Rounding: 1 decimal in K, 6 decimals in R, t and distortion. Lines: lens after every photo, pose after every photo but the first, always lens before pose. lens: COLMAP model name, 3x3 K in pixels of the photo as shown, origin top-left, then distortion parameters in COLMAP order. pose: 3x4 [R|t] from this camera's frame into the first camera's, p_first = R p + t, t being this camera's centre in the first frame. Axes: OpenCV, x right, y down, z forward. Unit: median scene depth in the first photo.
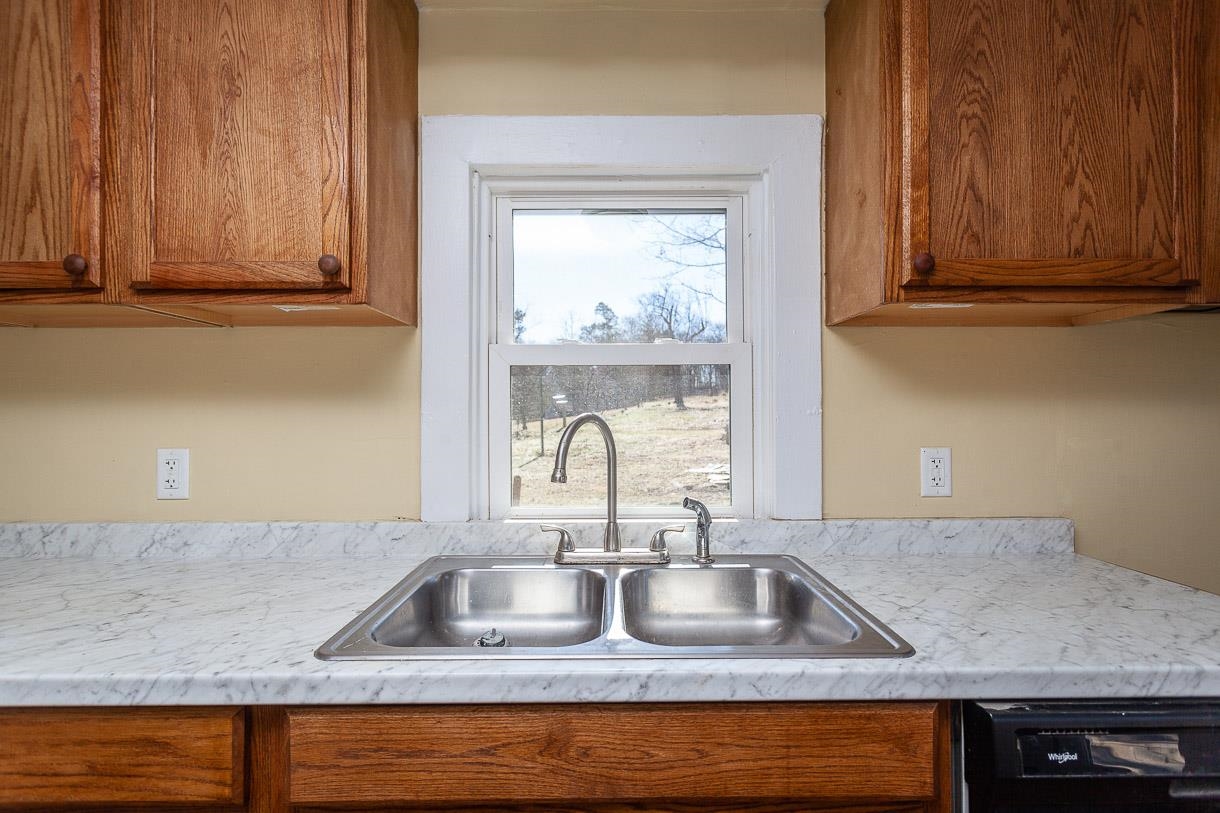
lens RADIAL K [[579.1, 0, 611.2], [0, 579.1, 400.8], [0, 0, 1]] dist [0.004906, 0.000508]
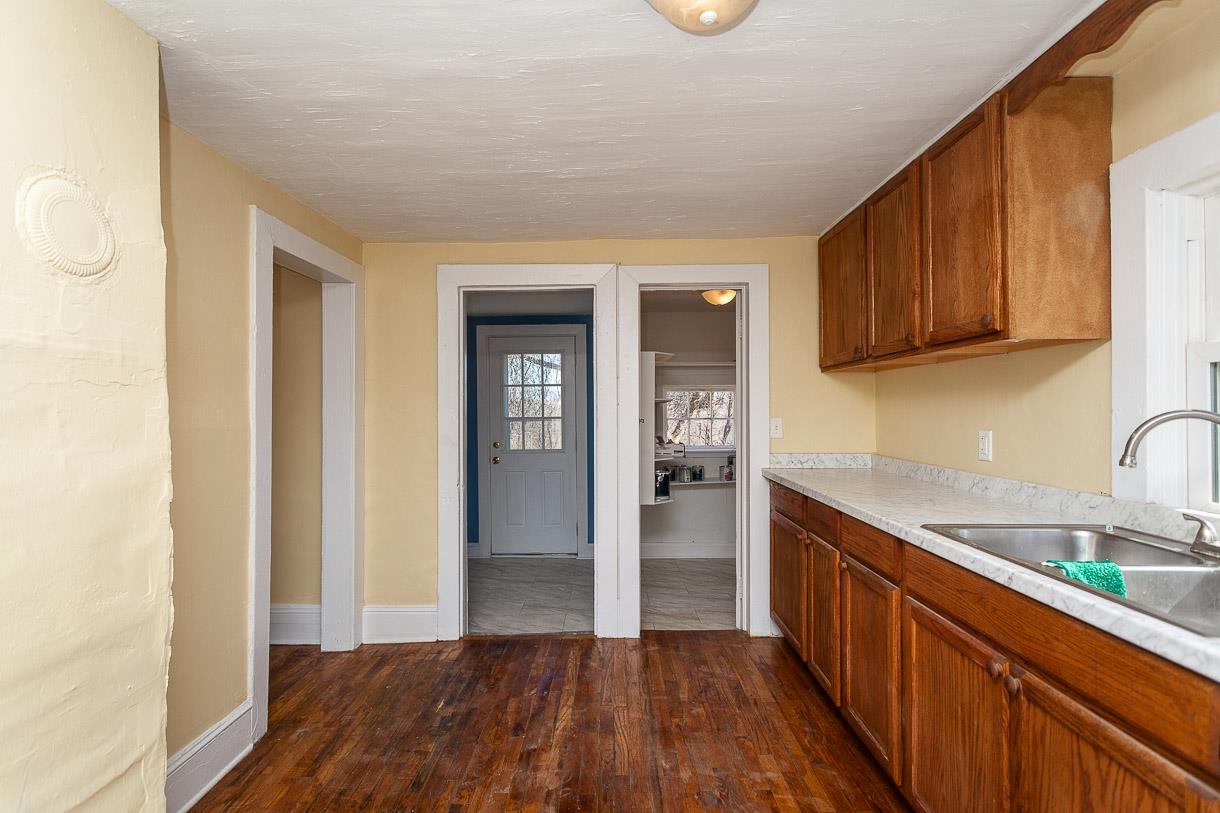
lens RADIAL K [[579.1, 0, 609.5], [0, 579.1, 406.1], [0, 0, 1]] dist [0.004906, 0.000508]
pose [[-0.016366, -0.003499, -0.999860, 1.168602], [0.018383, 0.999824, -0.003800, -0.000784], [0.999697, -0.018442, -0.016299, -0.053429]]
